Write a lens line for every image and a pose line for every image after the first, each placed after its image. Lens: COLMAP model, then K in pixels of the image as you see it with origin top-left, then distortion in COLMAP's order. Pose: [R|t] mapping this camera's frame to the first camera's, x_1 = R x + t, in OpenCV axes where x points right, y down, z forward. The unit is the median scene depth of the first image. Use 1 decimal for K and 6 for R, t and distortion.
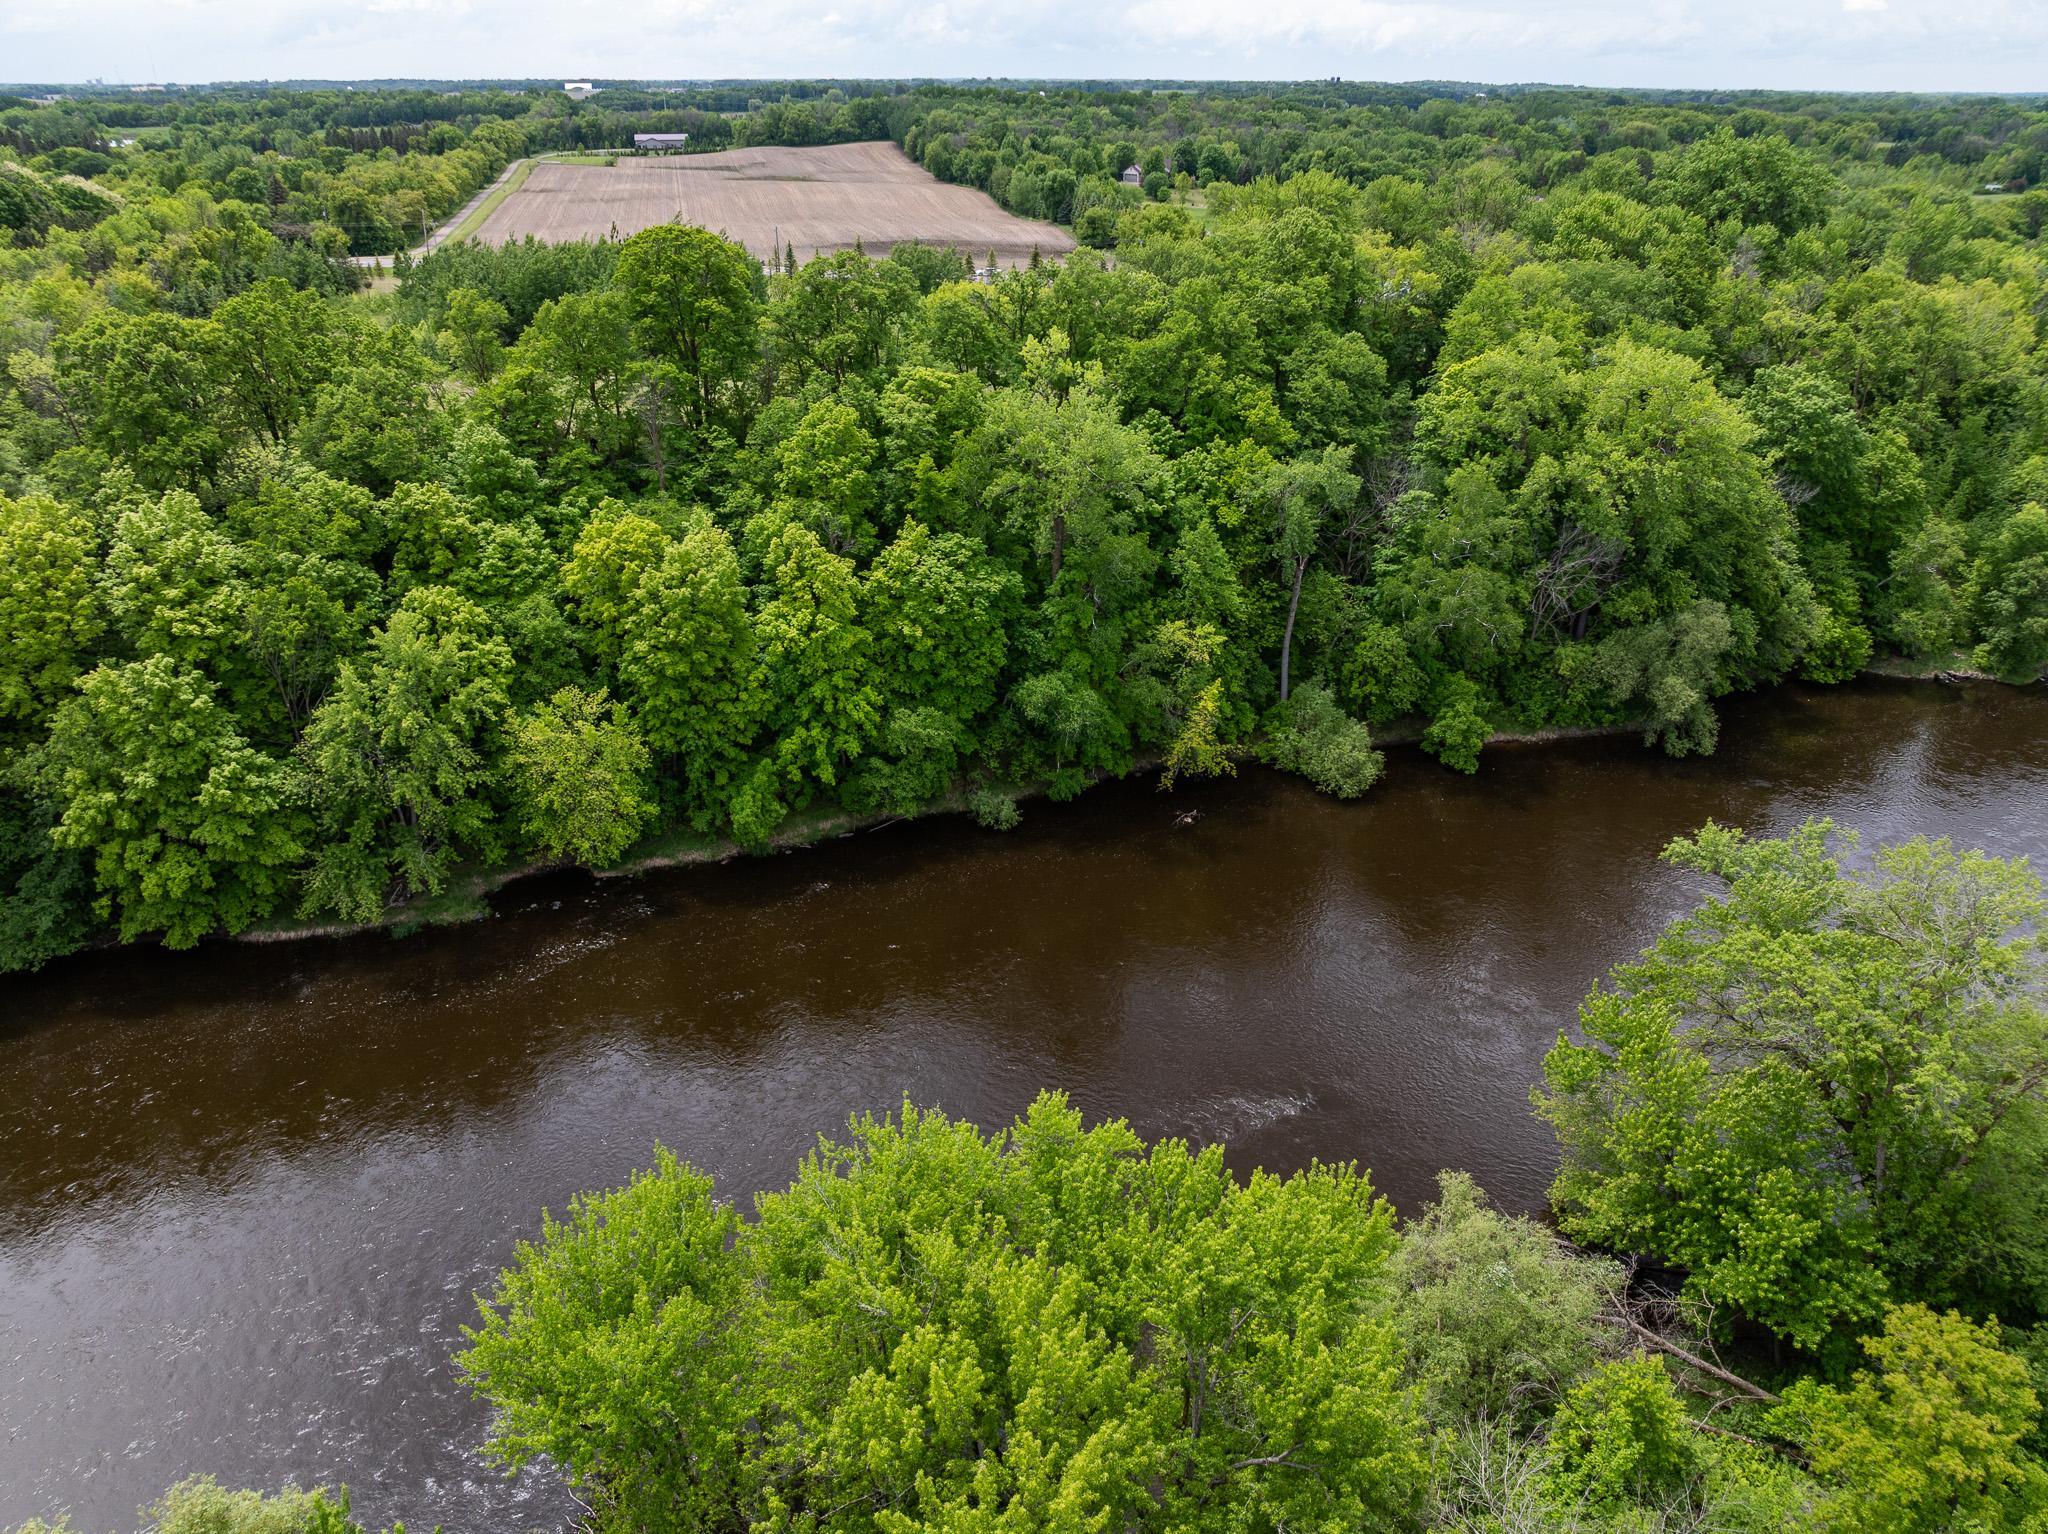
lens RADIAL K [[1448.4, 0, 1024.0], [0, 1448.4, 767.0], [0, 0, 1]] dist [-0.036650, 0.001612]
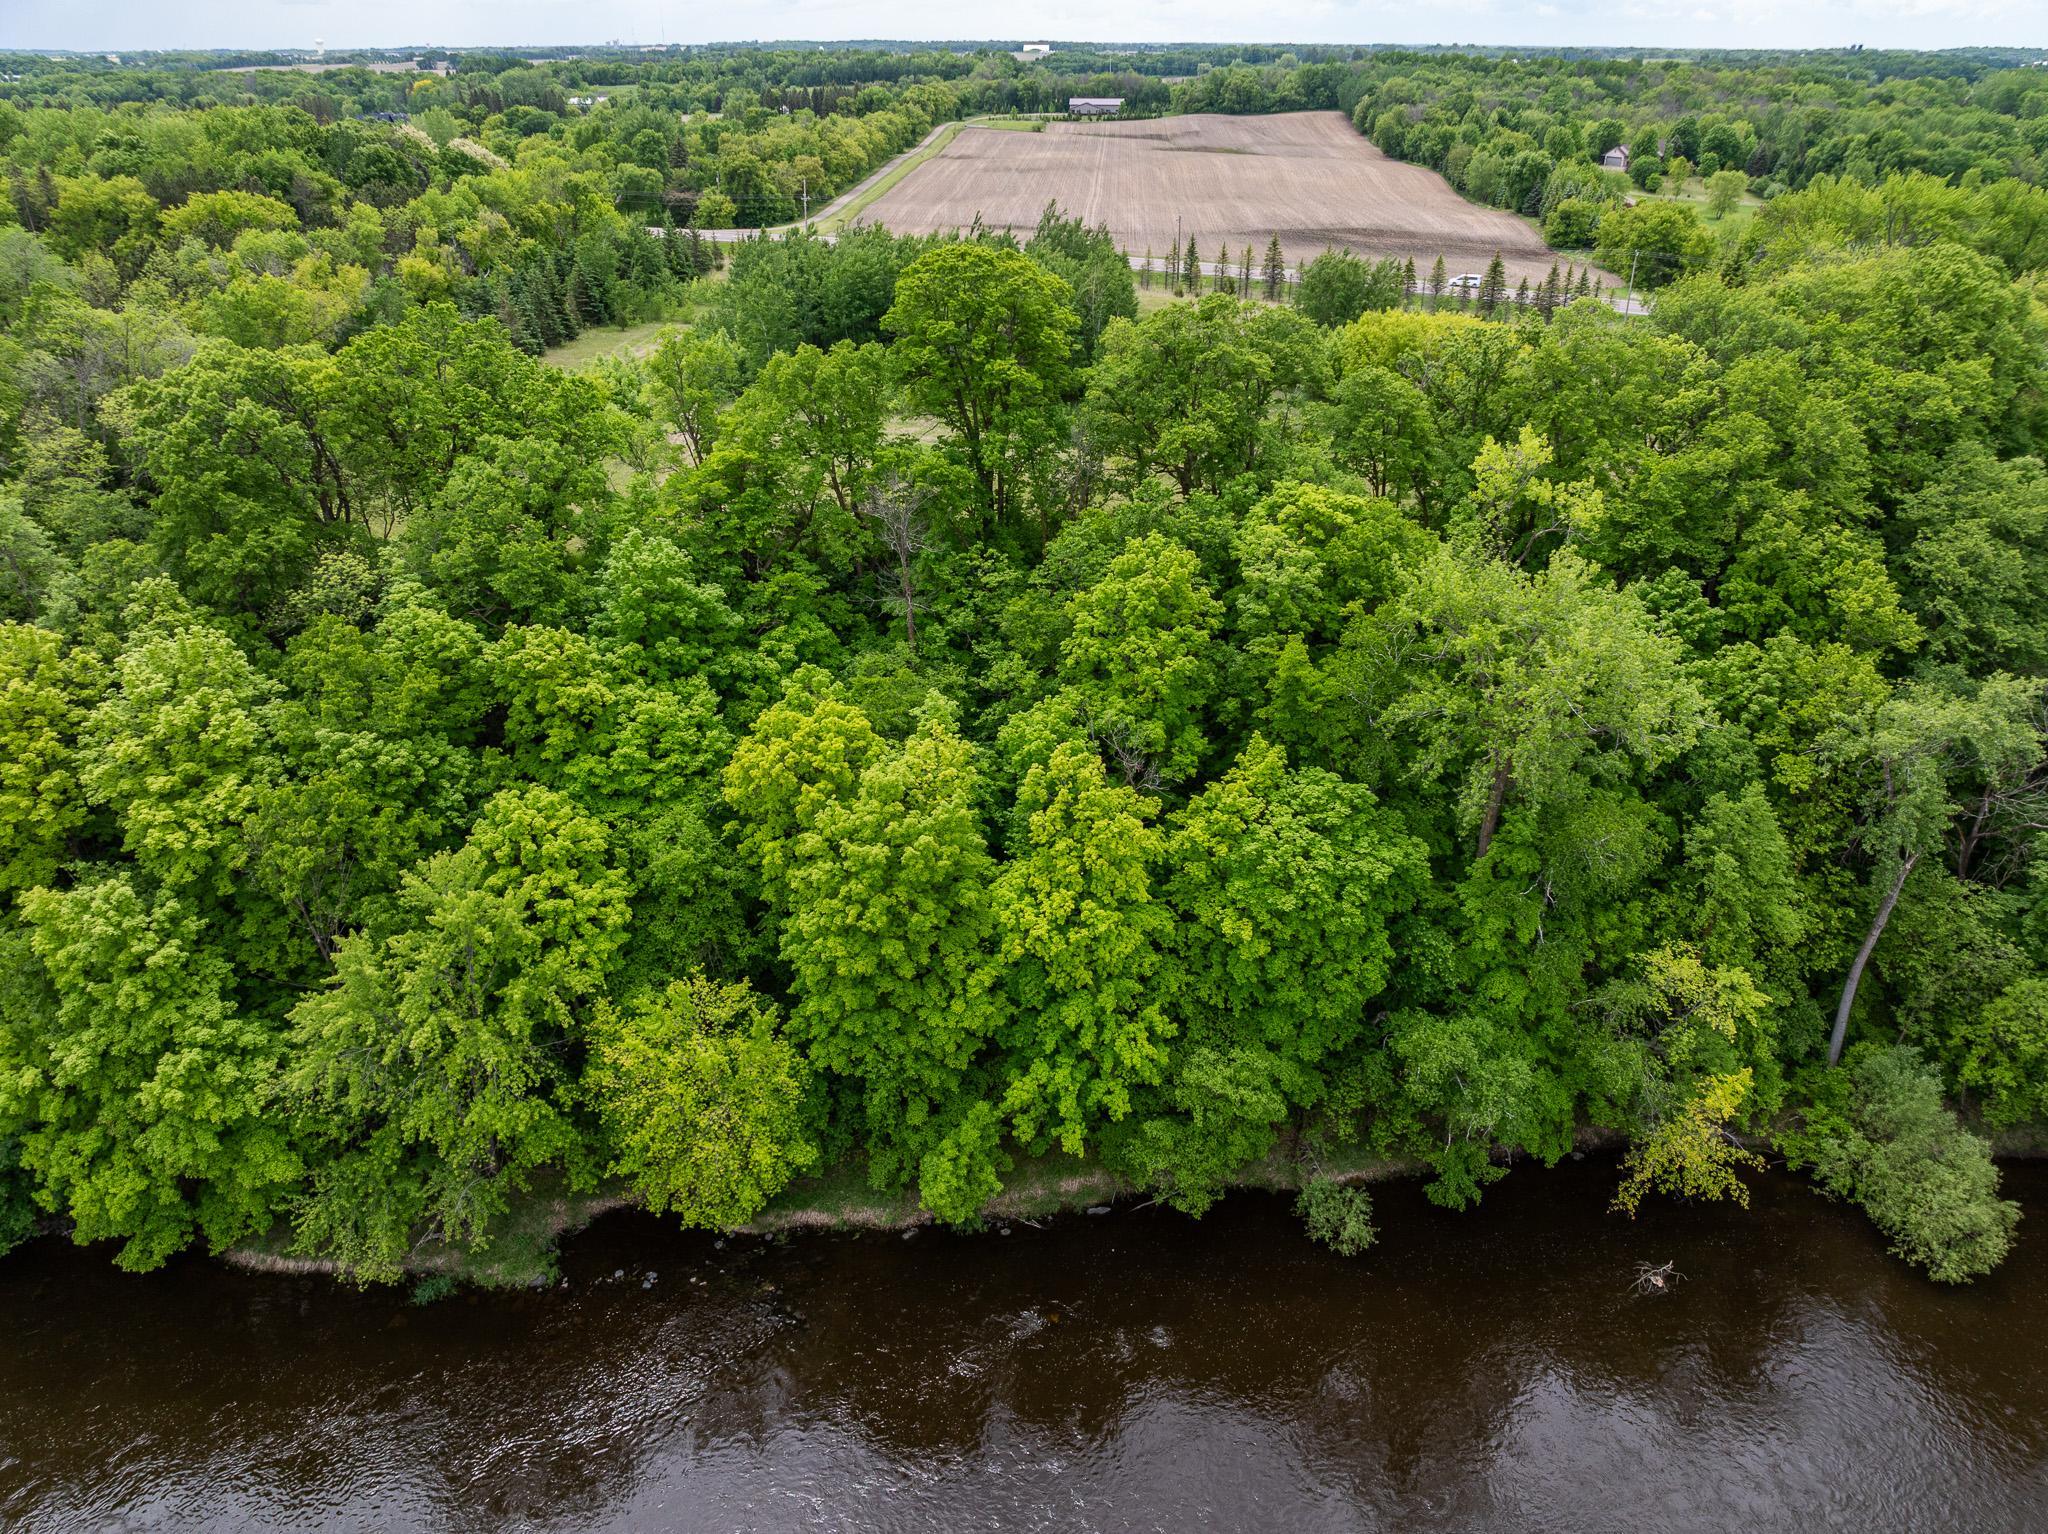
lens RADIAL K [[1448.4, 0, 1024.0], [0, 1448.4, 767.0], [0, 0, 1]] dist [-0.036650, 0.001612]
pose [[0.959736, 0.123633, -0.252232, -0.017060], [-0.118517, 0.992319, 0.035437, -0.177490], [0.254676, -0.004116, 0.967018, 0.381542]]
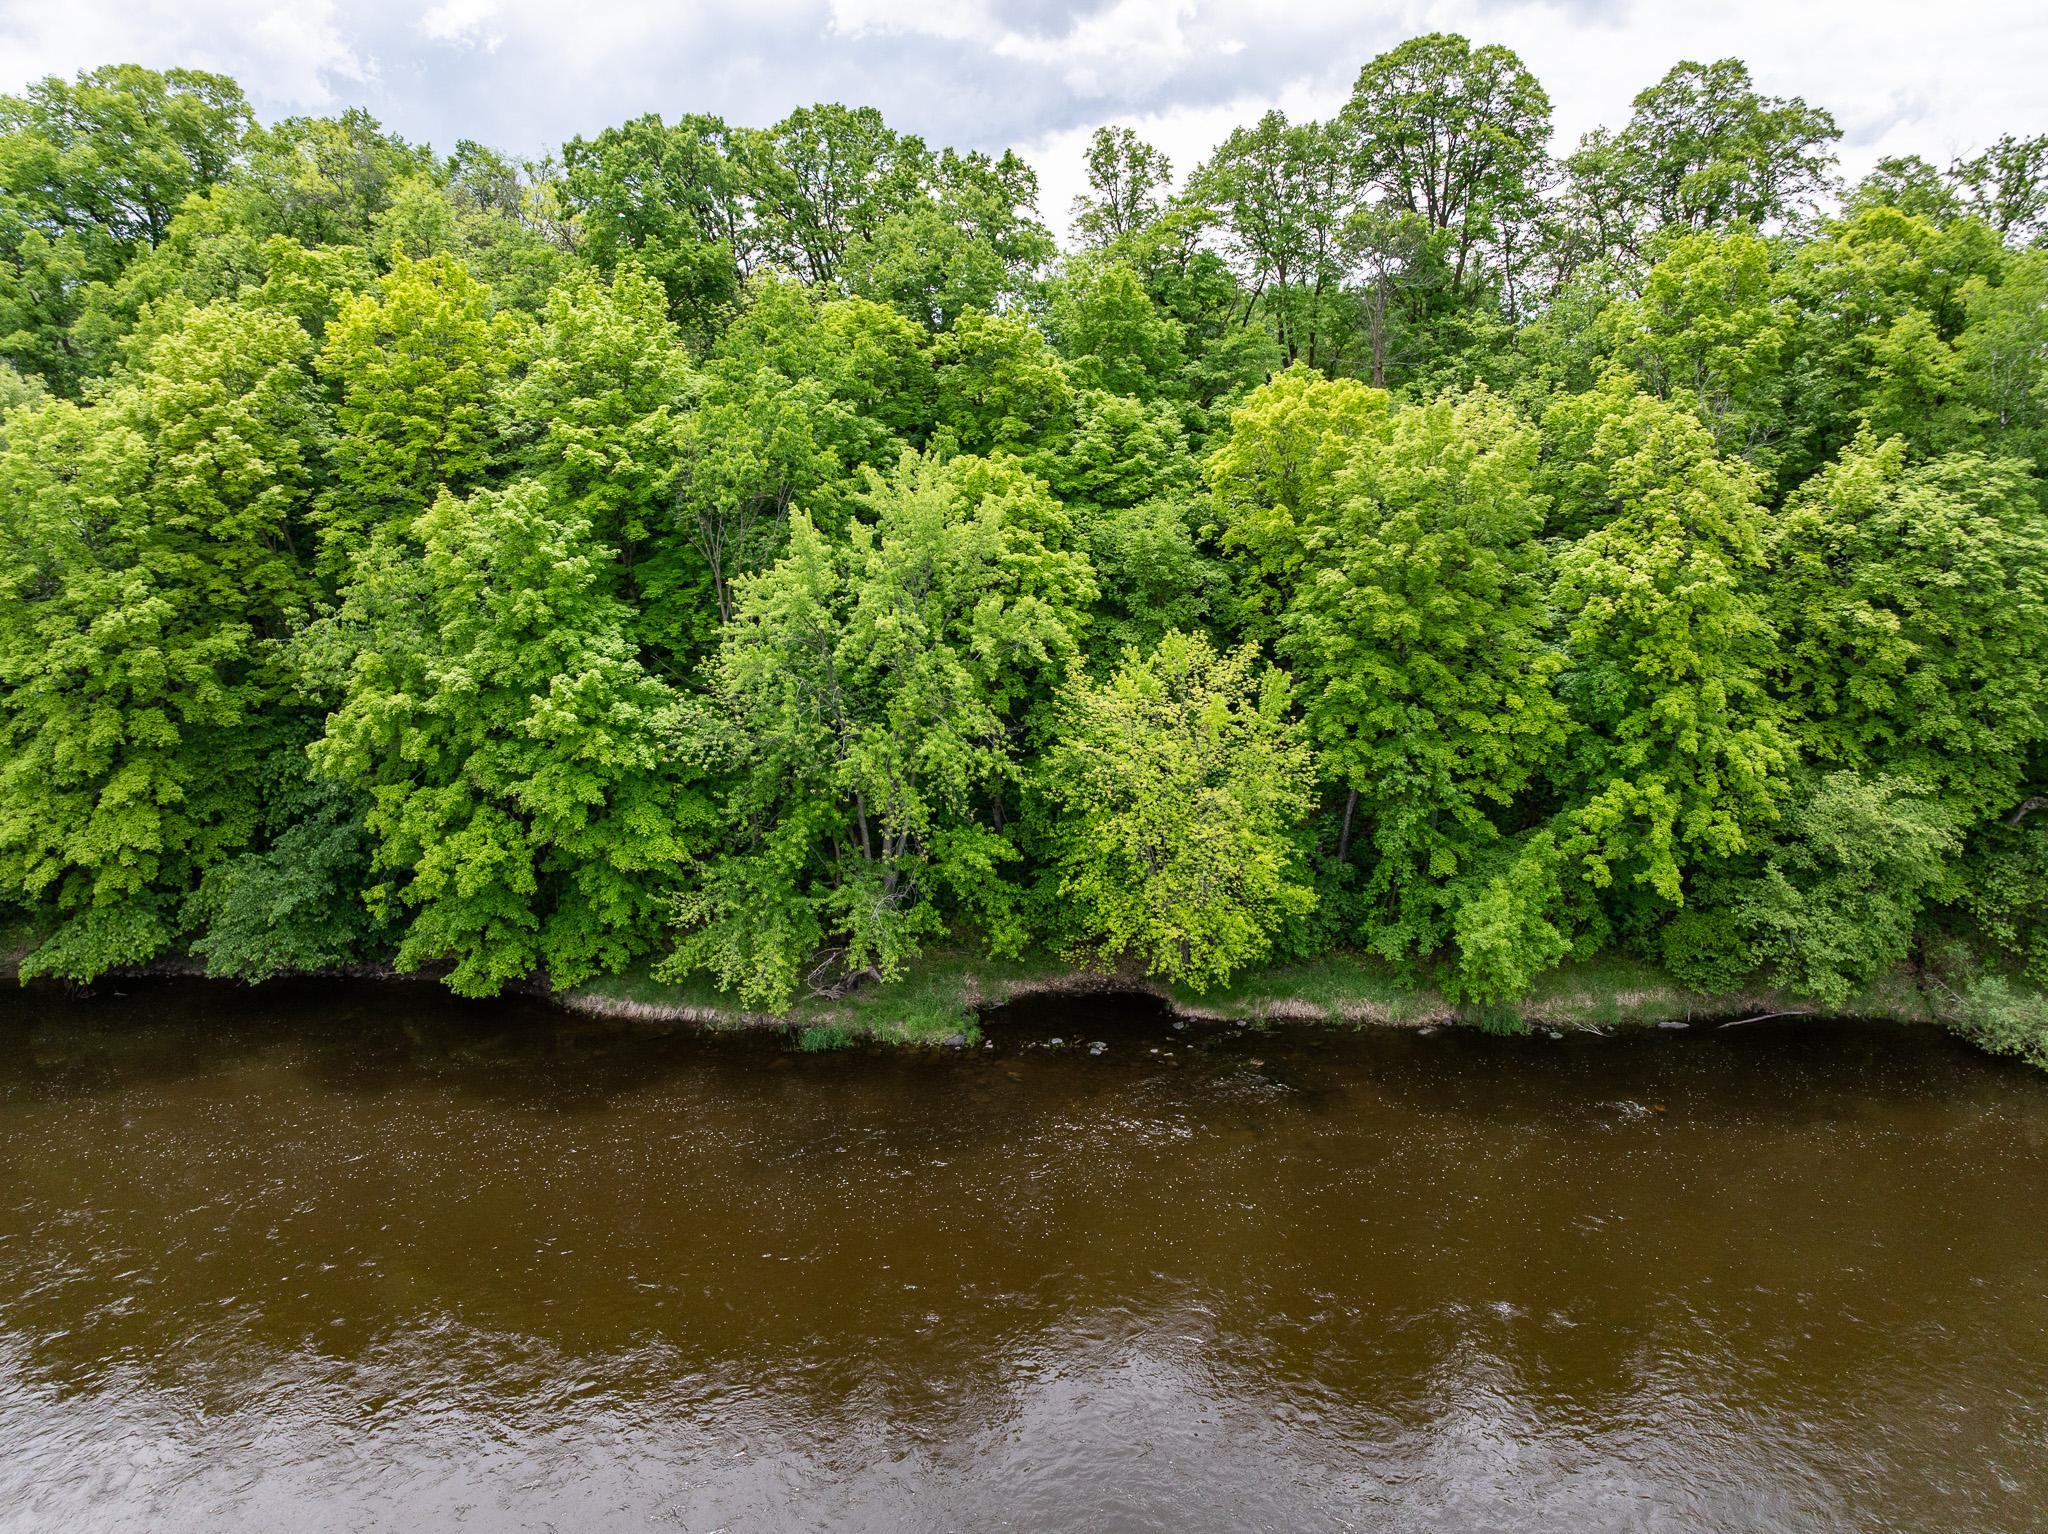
lens RADIAL K [[1448.4, 0, 1024.0], [0, 1448.4, 767.0], [0, 0, 1]] dist [-0.036650, 0.001612]
pose [[0.913980, 0.097261, -0.393930, -0.147743], [-0.172394, 0.971945, -0.160008, 0.081873], [0.367316, 0.214155, 0.905106, 0.478708]]
